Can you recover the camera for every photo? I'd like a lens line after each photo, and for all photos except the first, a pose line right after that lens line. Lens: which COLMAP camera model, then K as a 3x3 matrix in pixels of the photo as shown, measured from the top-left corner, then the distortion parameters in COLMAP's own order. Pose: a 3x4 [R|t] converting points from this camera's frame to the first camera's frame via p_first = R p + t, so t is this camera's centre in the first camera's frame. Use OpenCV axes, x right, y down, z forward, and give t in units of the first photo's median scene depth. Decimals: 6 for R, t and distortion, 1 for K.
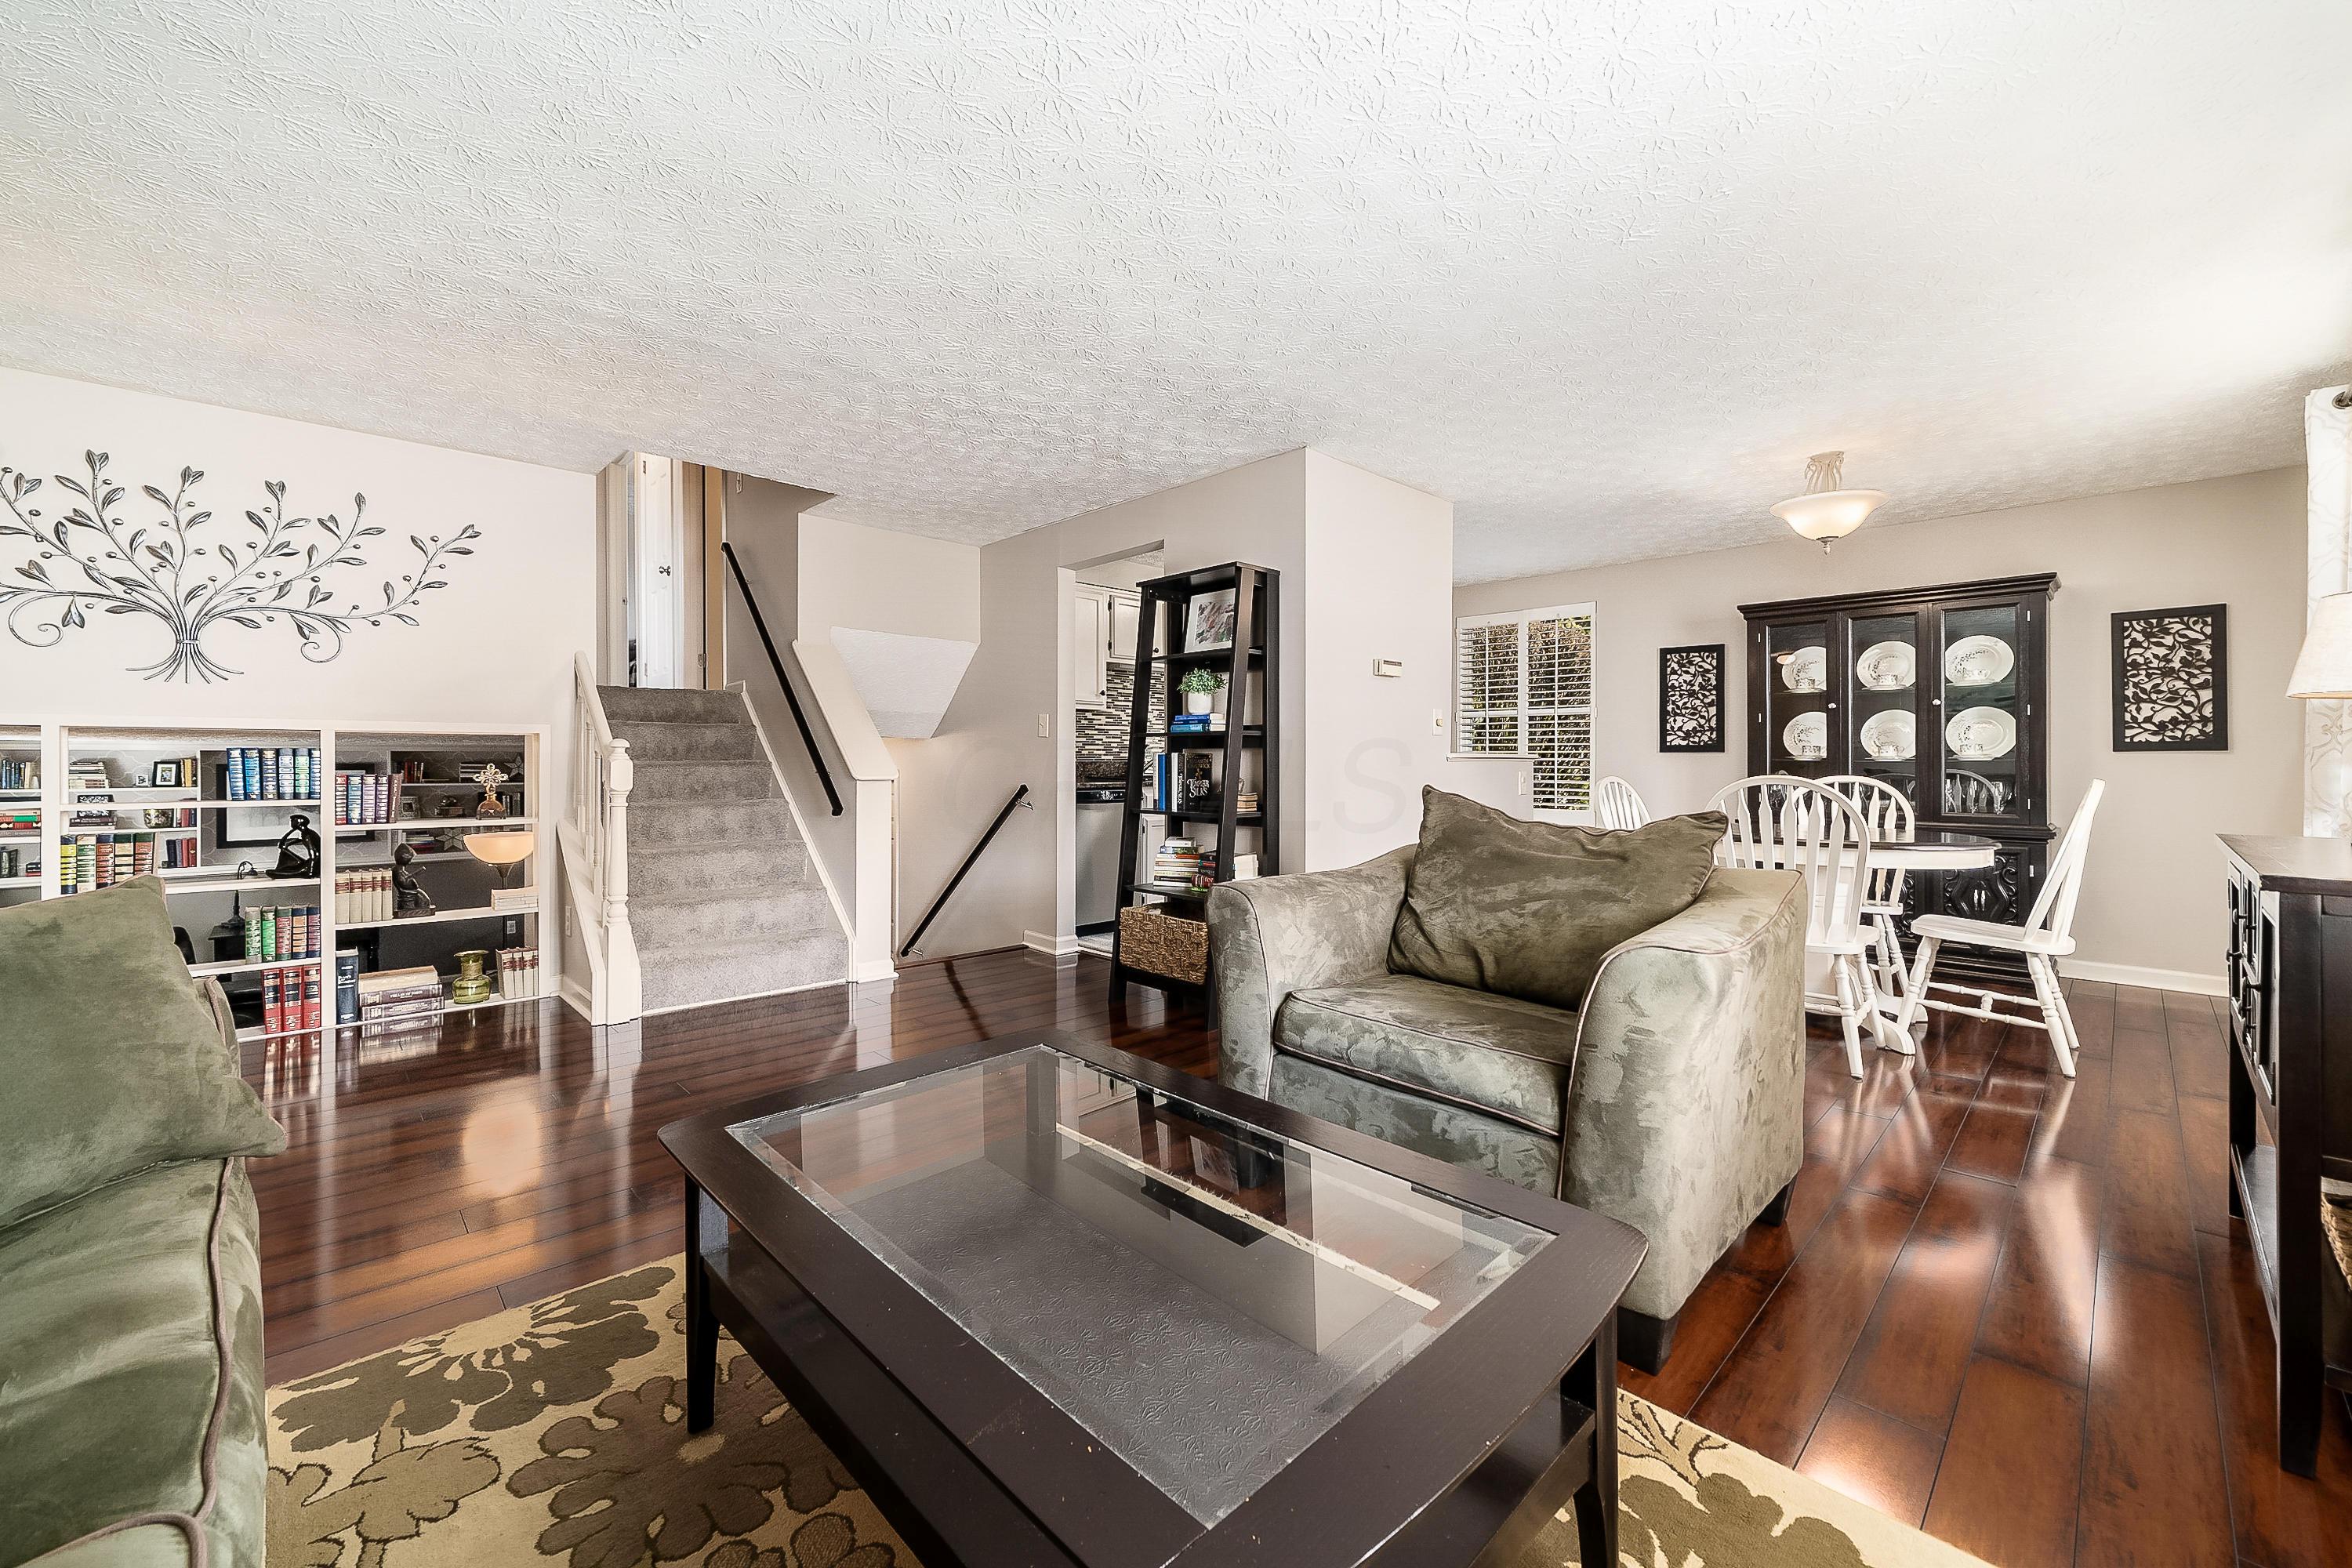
lens RADIAL K [[923.7, 0, 1173.2], [0, 923.7, 760.8], [0, 0, 1]] dist [-0.001400, -0.000115]
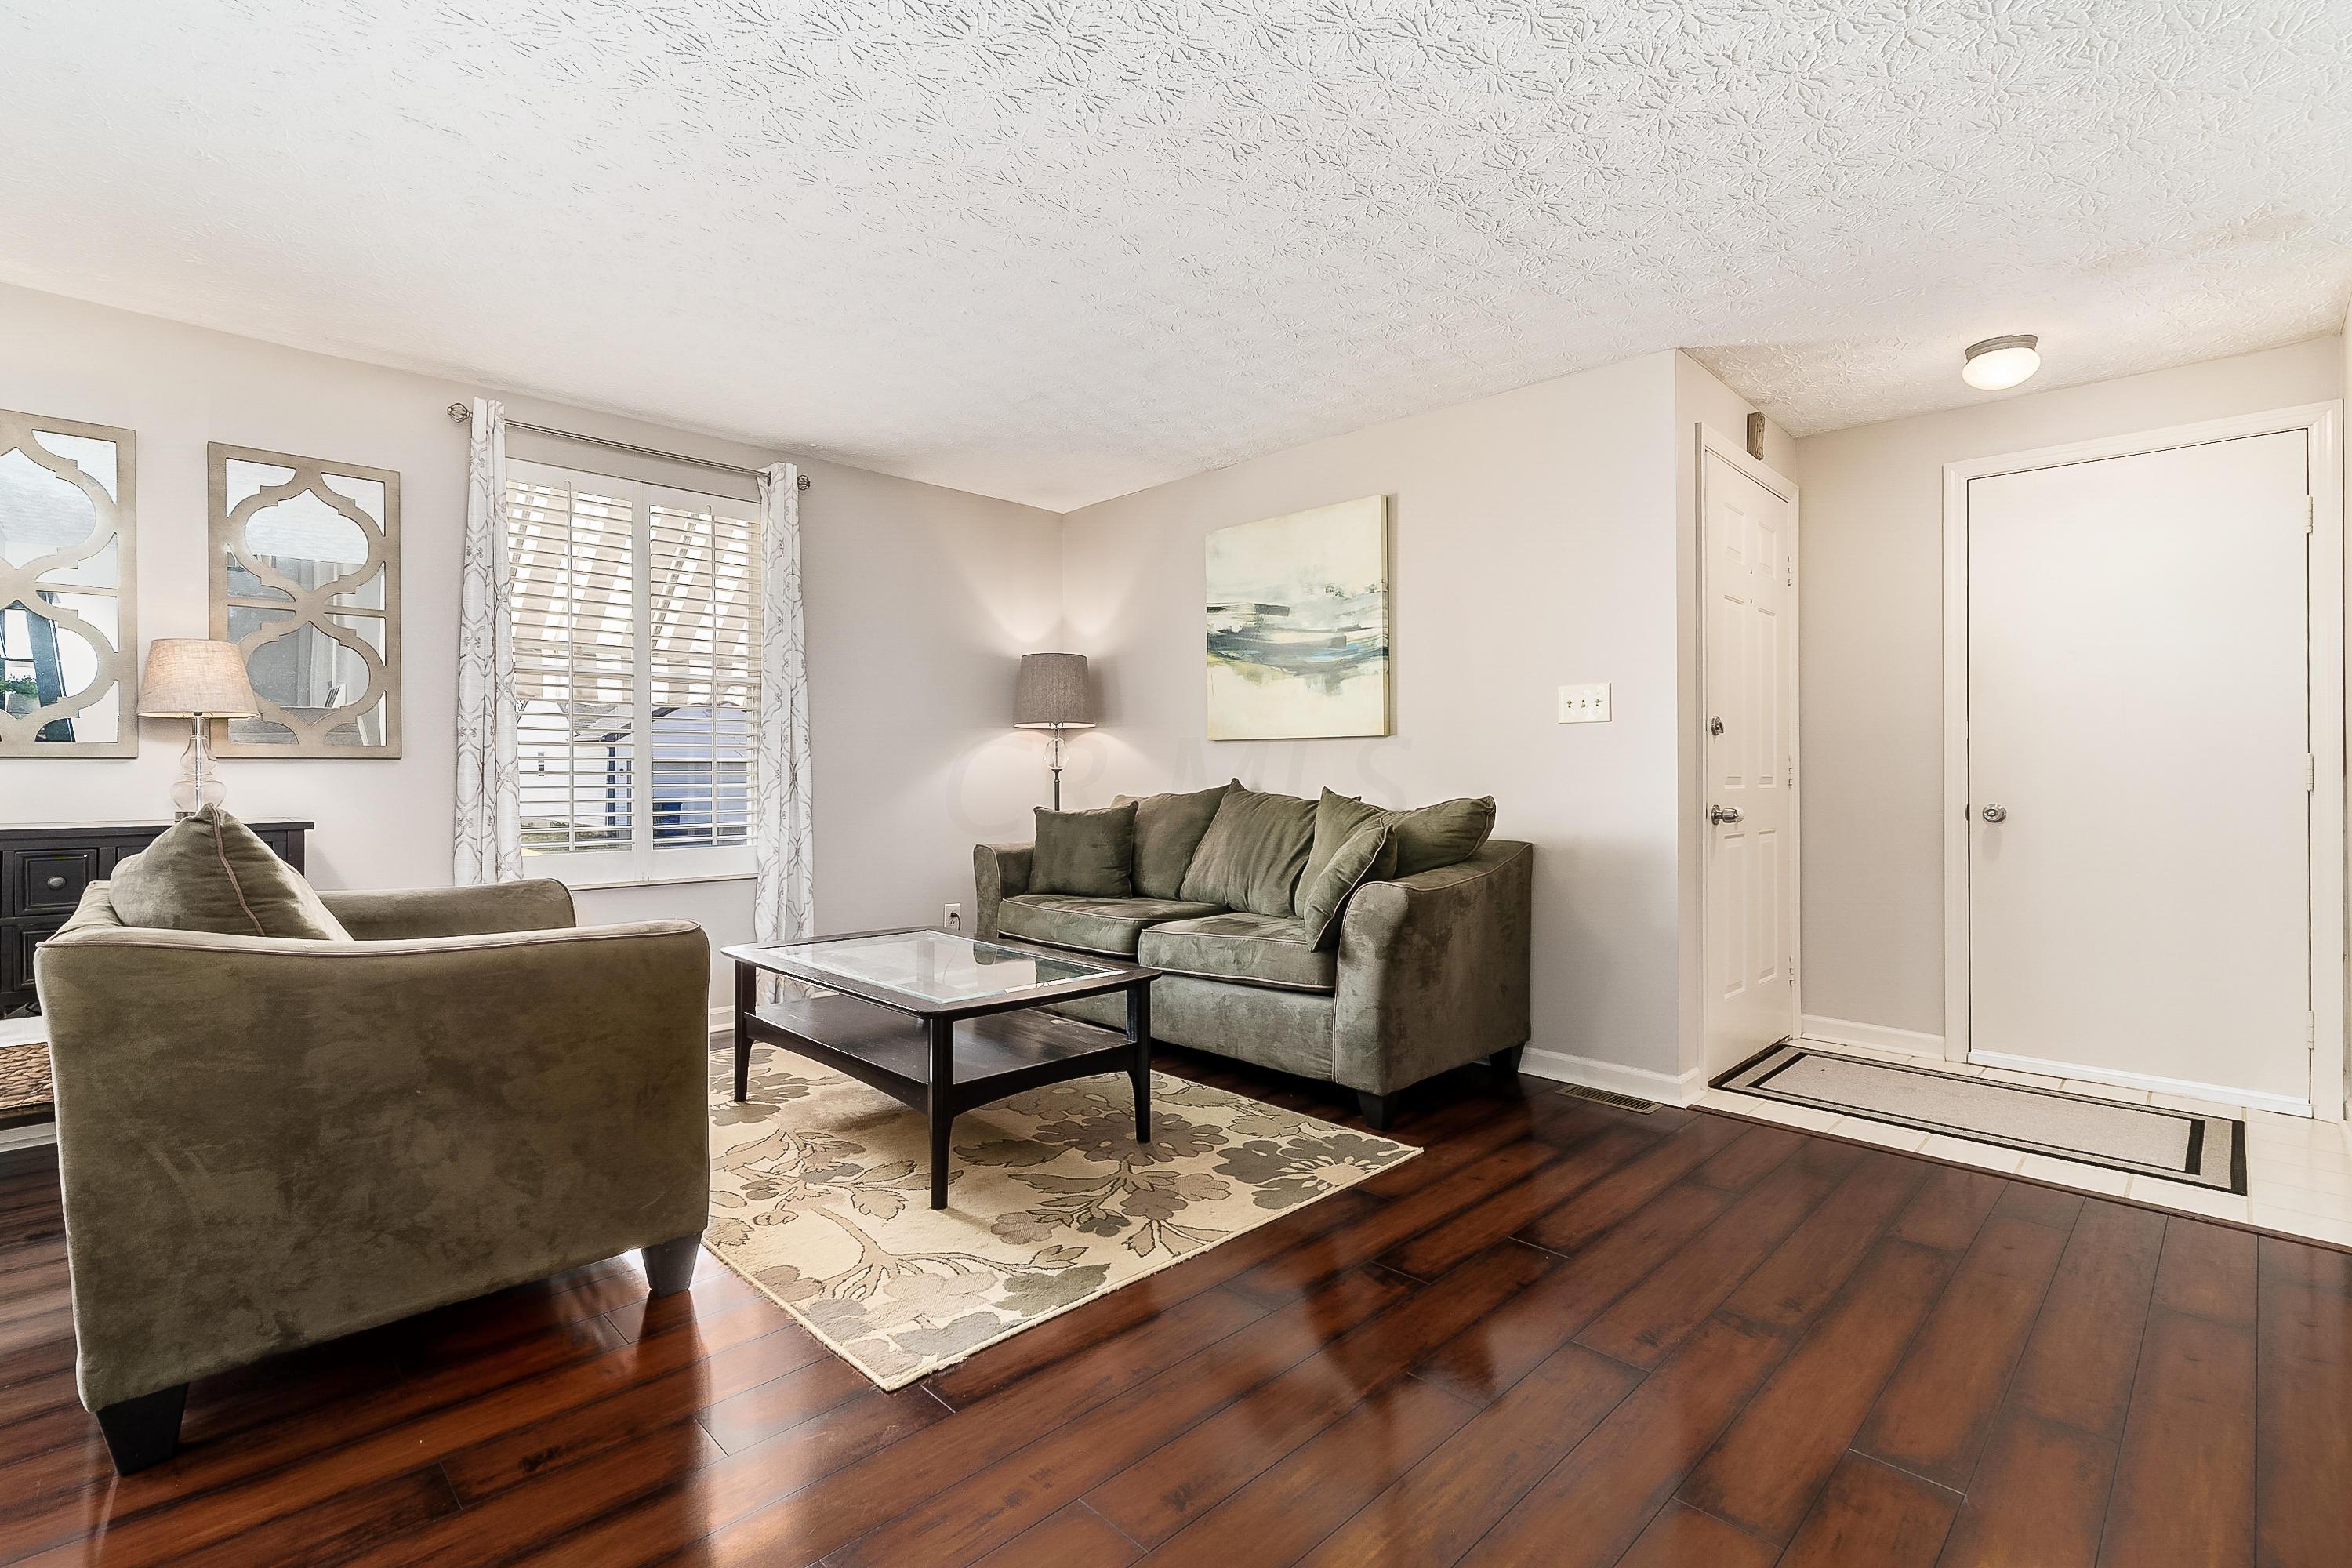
lens RADIAL K [[1043.2, 0, 1175.8], [0, 1043.2, 788.7], [0, 0, 1]] dist [-0.002191, 0.000369]
pose [[-0.999872, -0.005787, -0.014888, -0.232915], [-0.006034, 0.999844, 0.016571, 0.004553], [0.014790, 0.016659, -0.999752, 1.290740]]
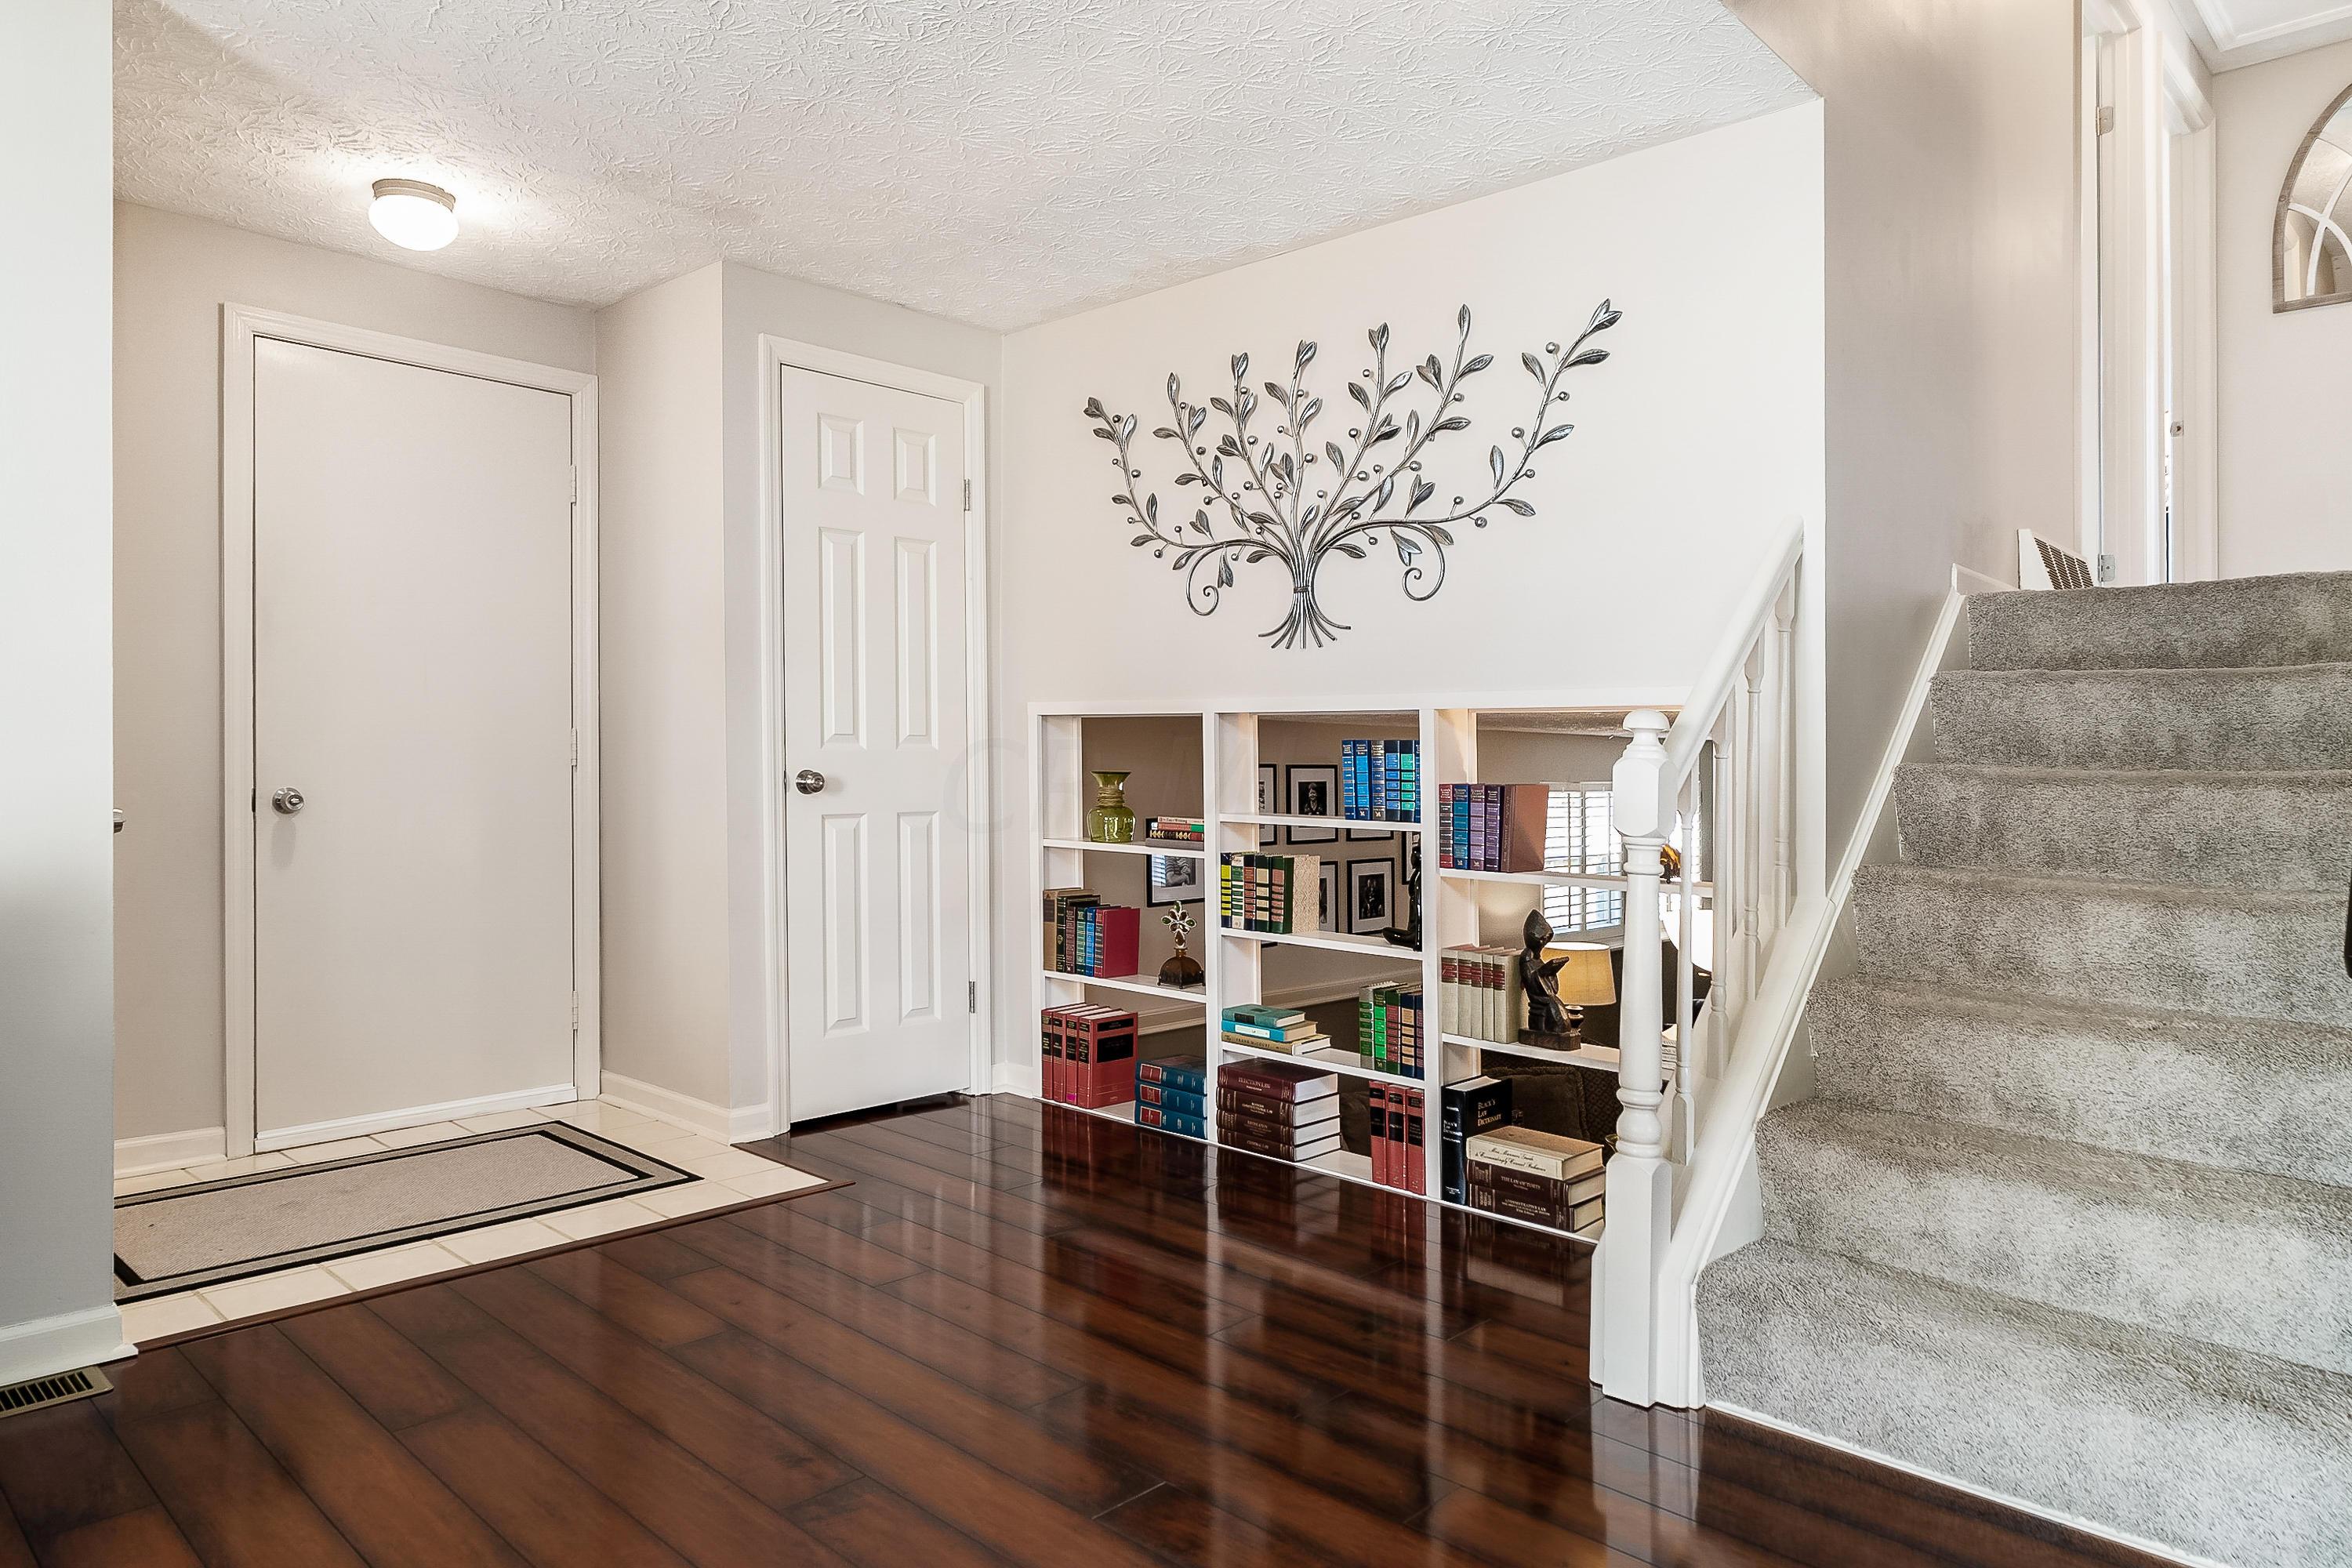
lens RADIAL K [[1499.0, 0, 1121.3], [0, 1499.0, 748.0], [0, 0, 1]] dist [-0.005441, -0.000466]
pose [[0.034397, -0.004406, -0.999399, 0.067628], [-0.012918, 0.999905, -0.004853, -0.001011], [0.999325, 0.013077, 0.034337, 0.809761]]
